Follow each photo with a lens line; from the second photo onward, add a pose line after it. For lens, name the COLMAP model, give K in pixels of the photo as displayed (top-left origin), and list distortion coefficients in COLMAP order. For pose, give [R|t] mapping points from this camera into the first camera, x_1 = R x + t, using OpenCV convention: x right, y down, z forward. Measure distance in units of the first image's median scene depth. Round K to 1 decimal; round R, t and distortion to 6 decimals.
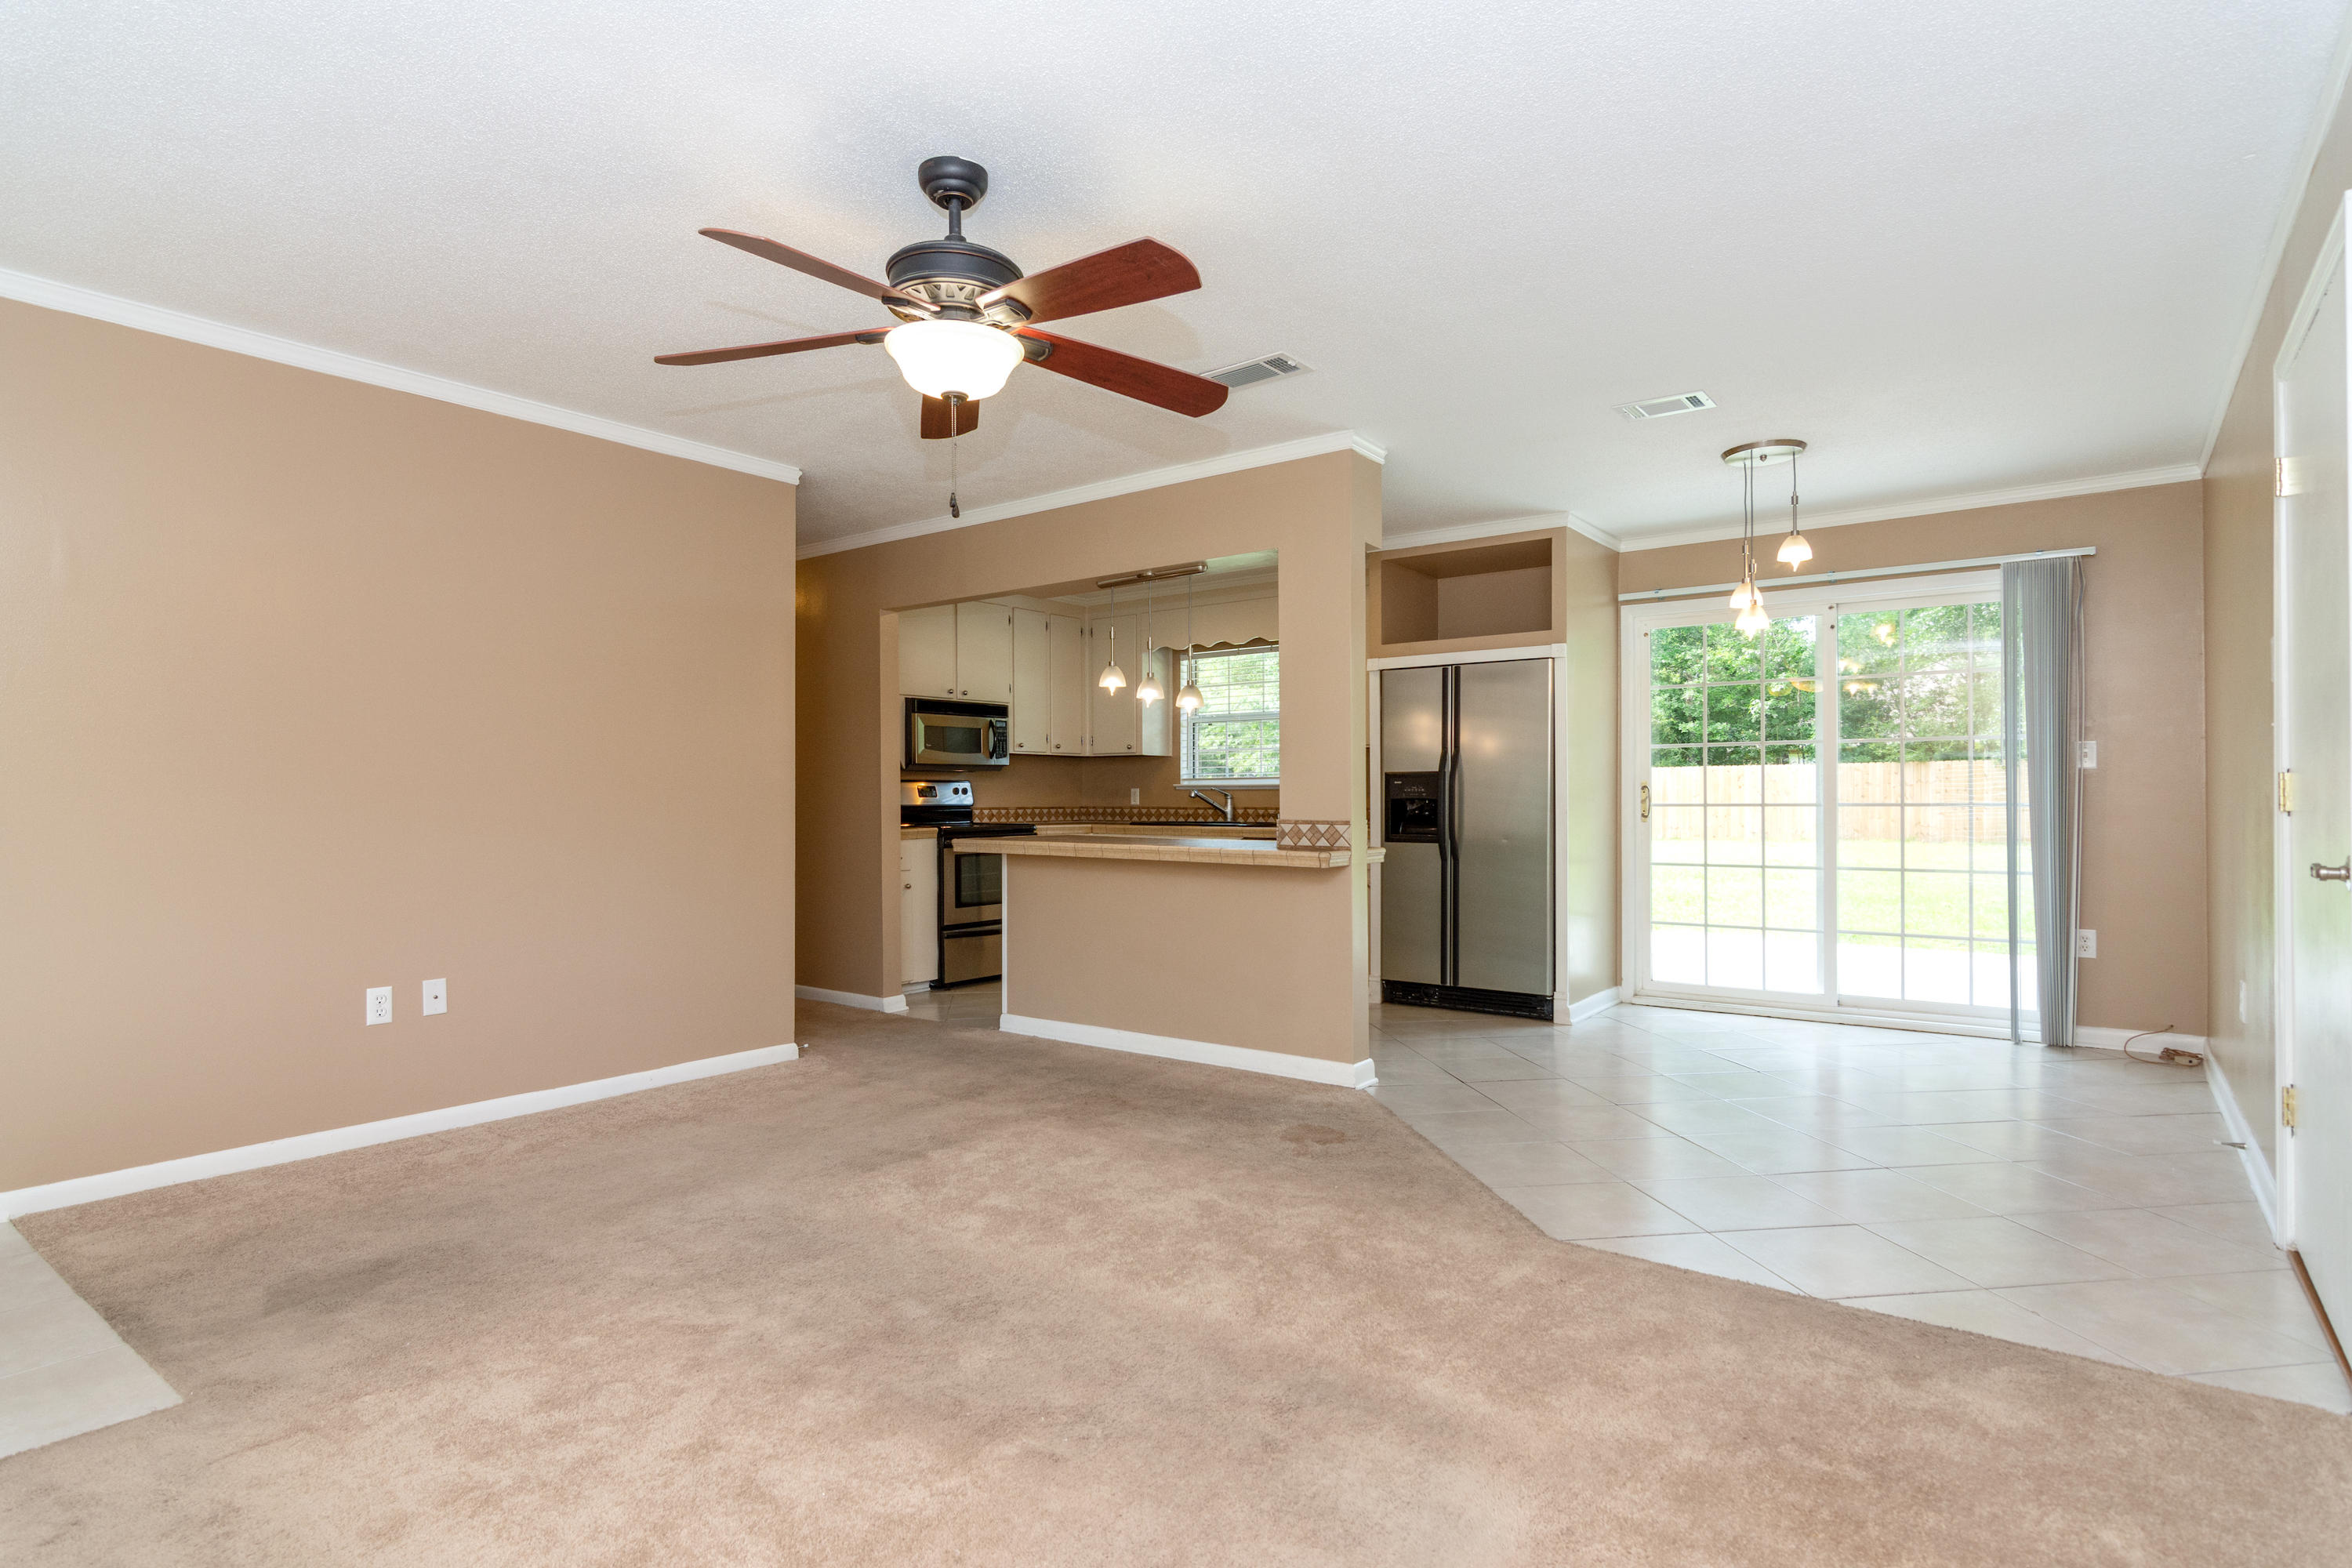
lens RADIAL K [[1224.9, 0, 1120.8], [0, 1224.9, 794.8], [0, 0, 1]] dist [-0.002568, -0.000583]
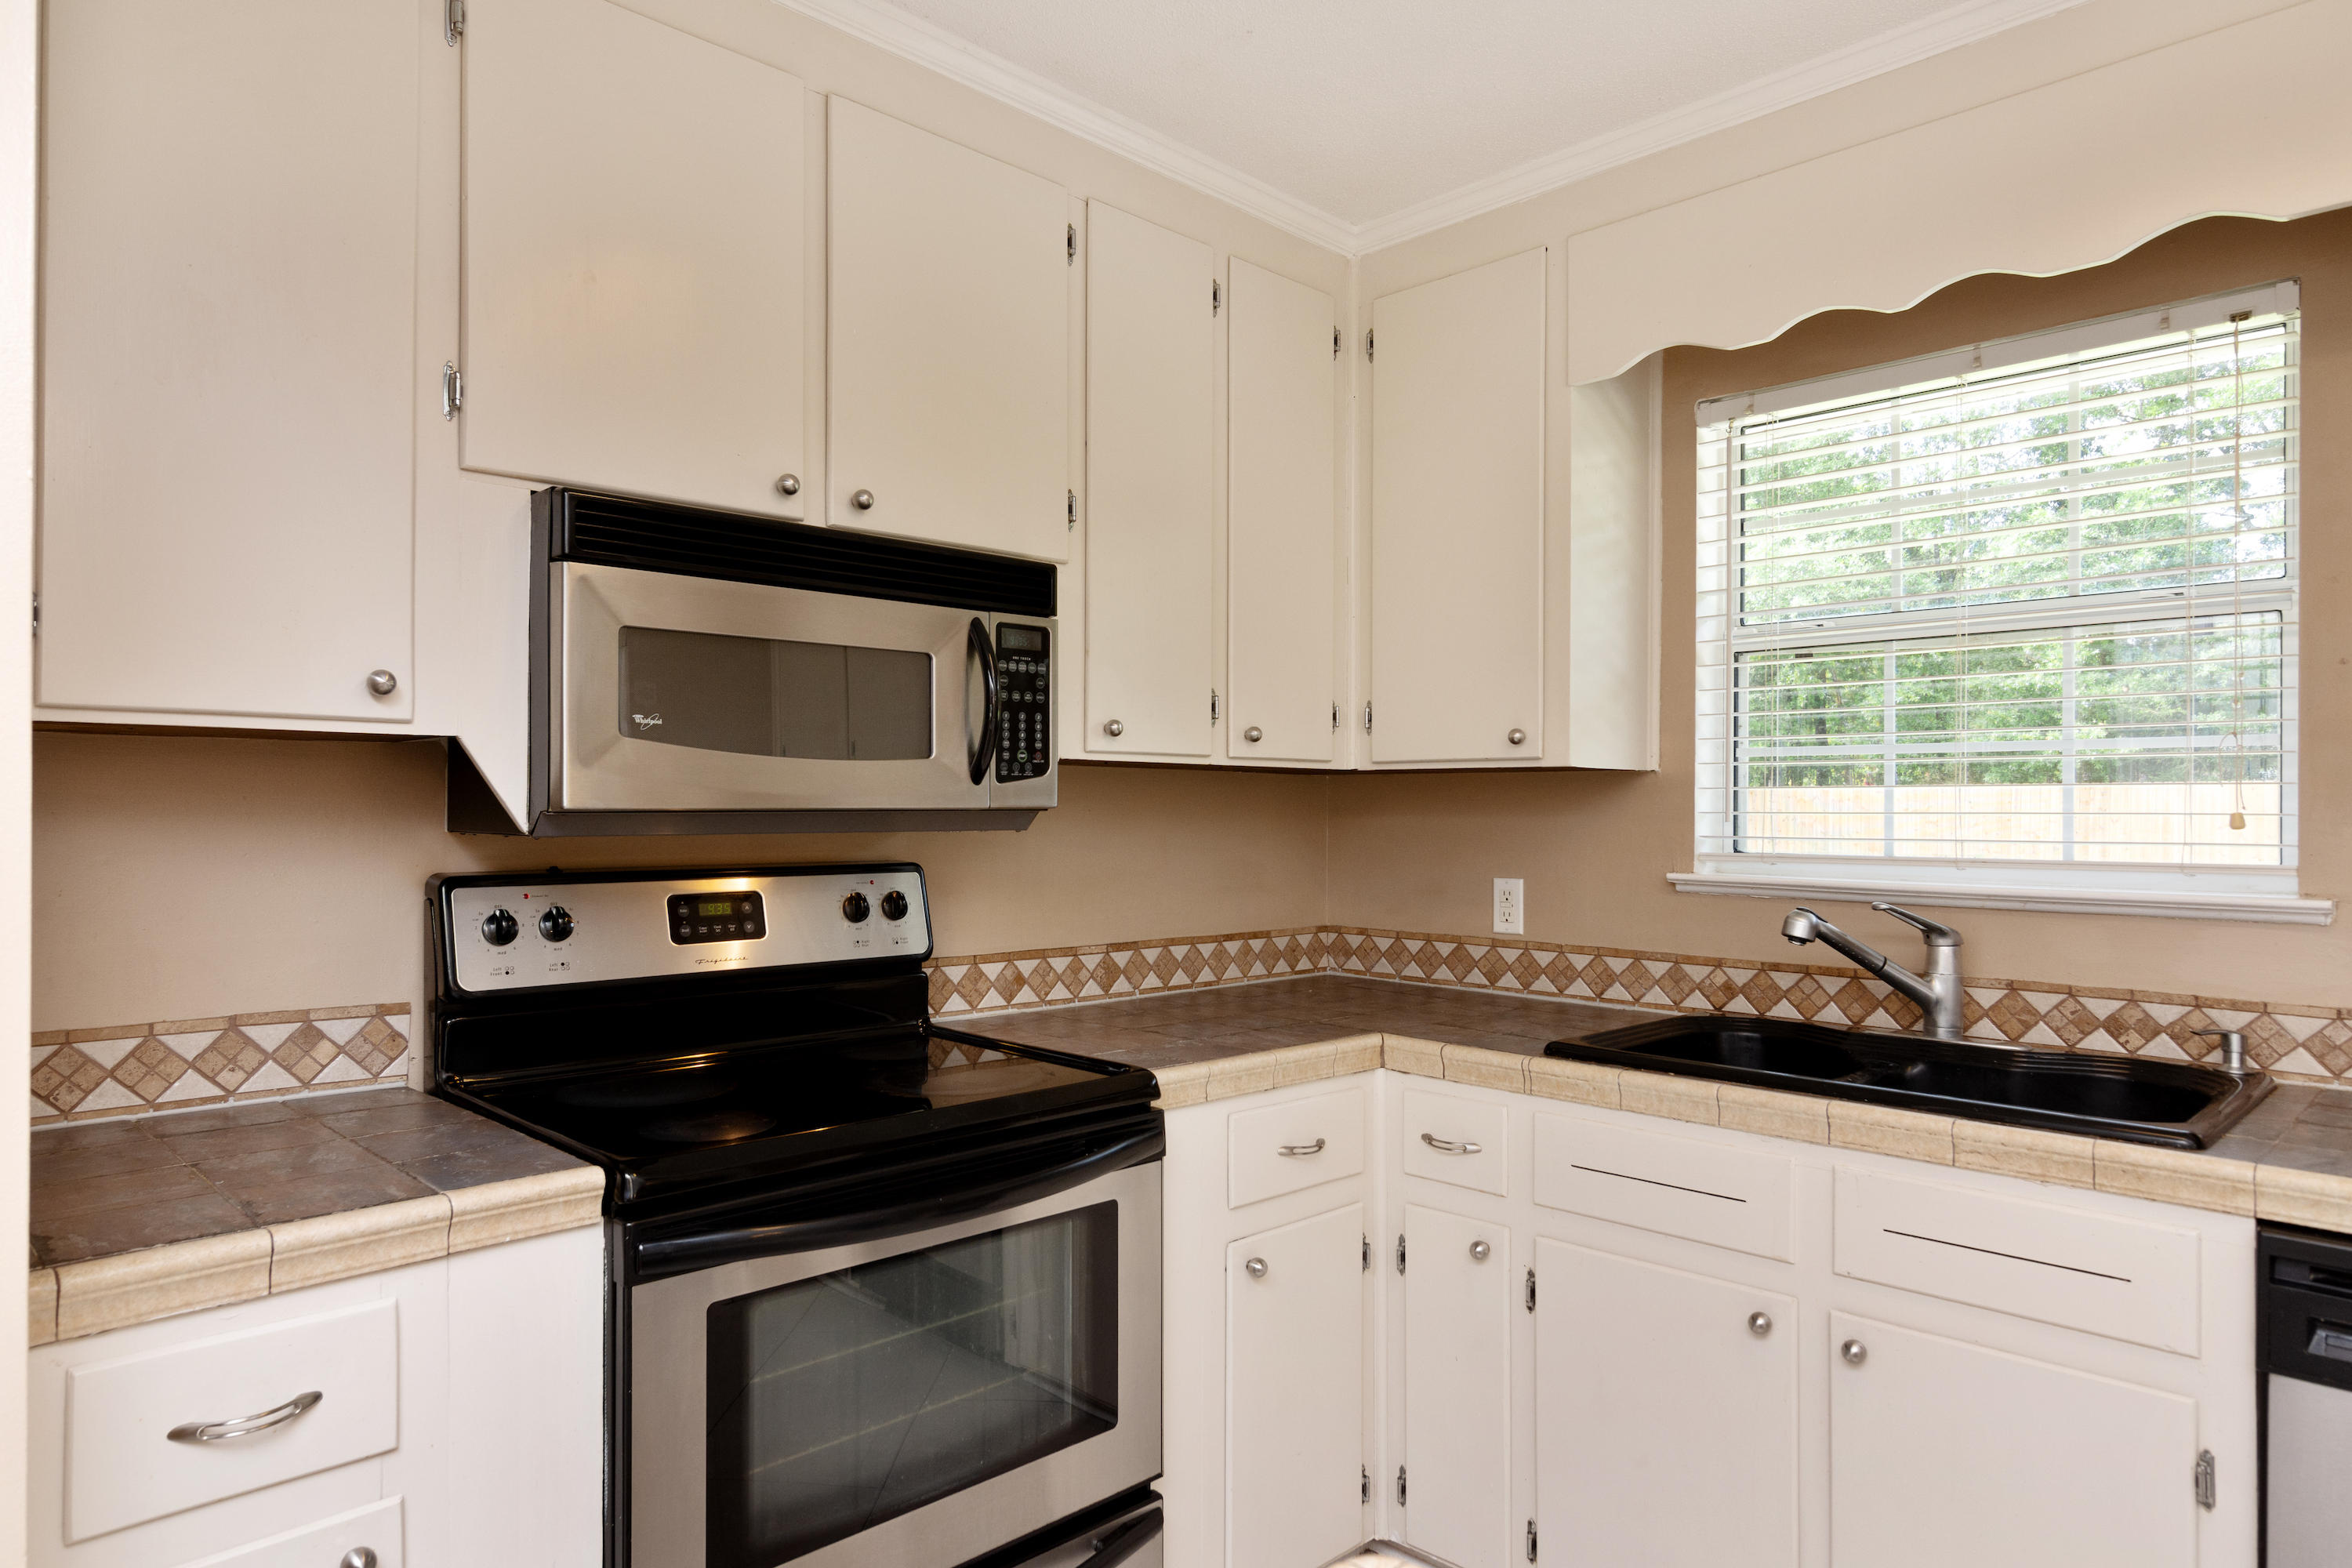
lens RADIAL K [[1407.6, 0, 1117.9], [0, 1407.6, 802.4], [0, 0, 1]] dist [-0.003226, 0.001170]
pose [[0.990931, 0.007468, -0.134166, -0.051190], [-0.007702, 0.999970, -0.001222, -0.031443], [0.134153, 0.002244, 0.990958, 0.899403]]
